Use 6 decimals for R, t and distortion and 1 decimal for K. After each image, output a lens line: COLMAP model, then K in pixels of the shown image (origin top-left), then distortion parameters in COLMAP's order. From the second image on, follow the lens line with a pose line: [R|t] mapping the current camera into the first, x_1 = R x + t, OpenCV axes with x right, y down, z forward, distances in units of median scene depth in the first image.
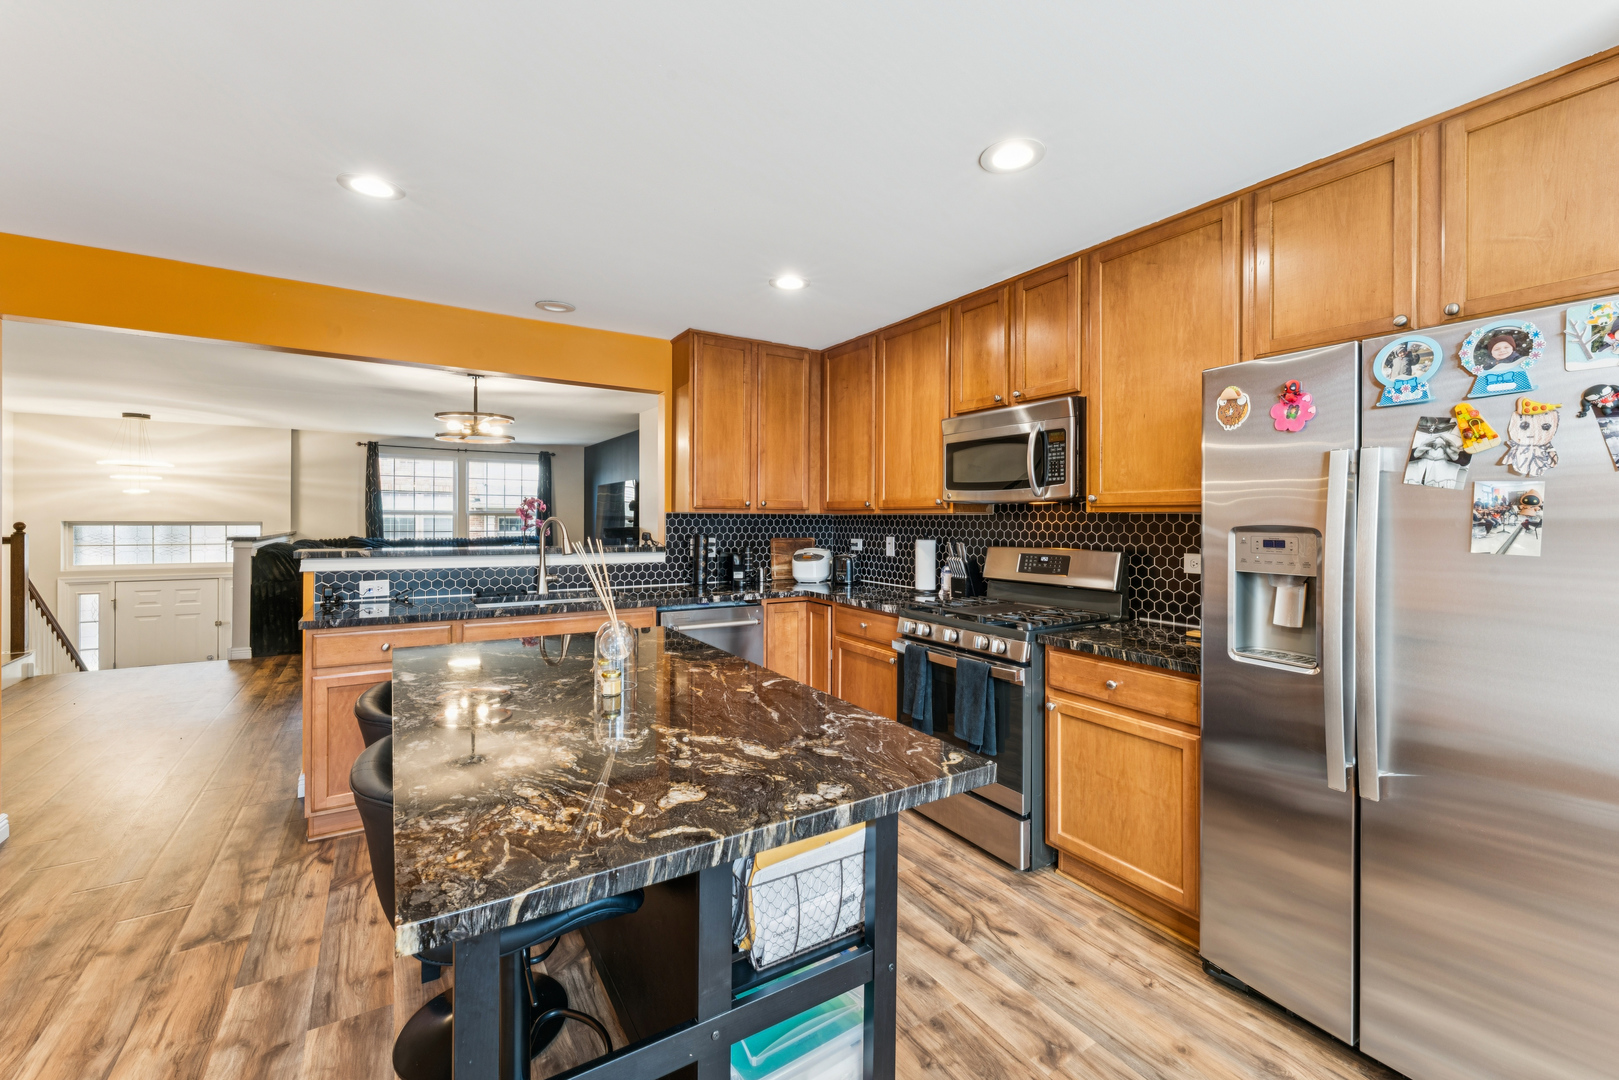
lens RADIAL K [[644.2, 0, 803.4], [0, 644.2, 520.5], [0, 0, 1]] dist [-0.000041, -0.000270]
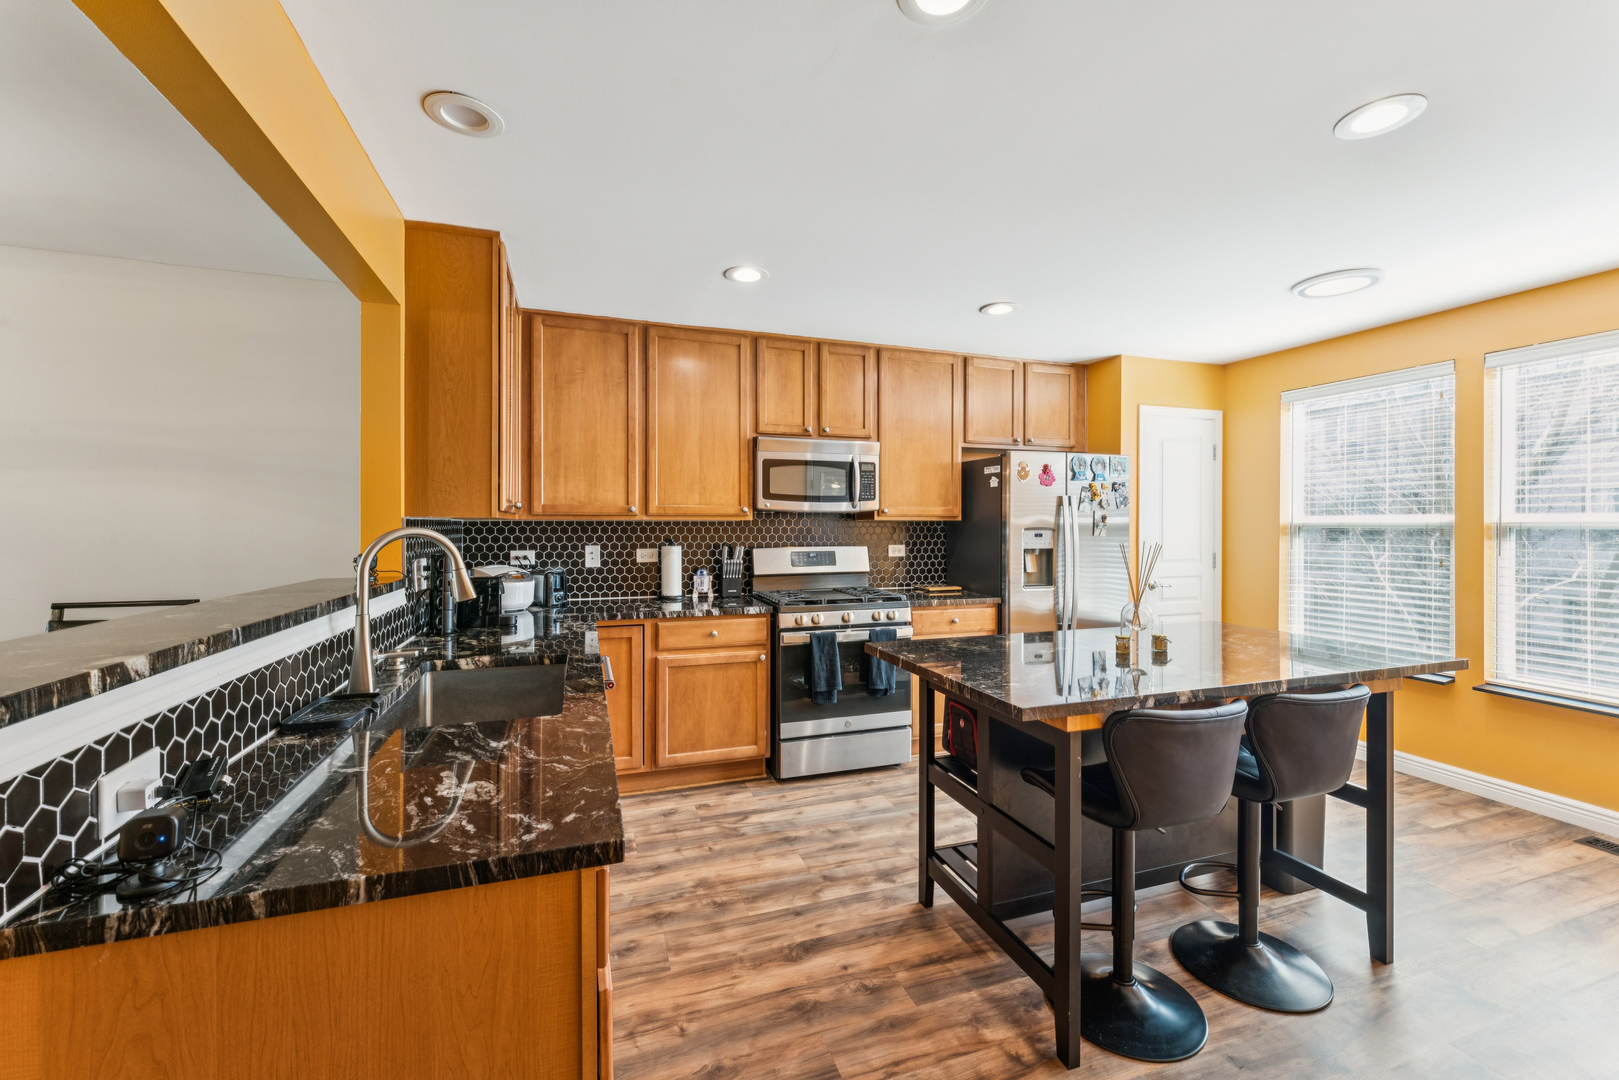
lens RADIAL K [[644.2, 0, 803.4], [0, 644.2, 520.5], [0, 0, 1]] dist [-0.000041, -0.000270]
pose [[0.246747, -0.000045, 0.969080, -0.771099], [0.005641, 0.999983, -0.001390, -0.007665], [-0.969064, 0.005809, 0.246743, 0.581100]]
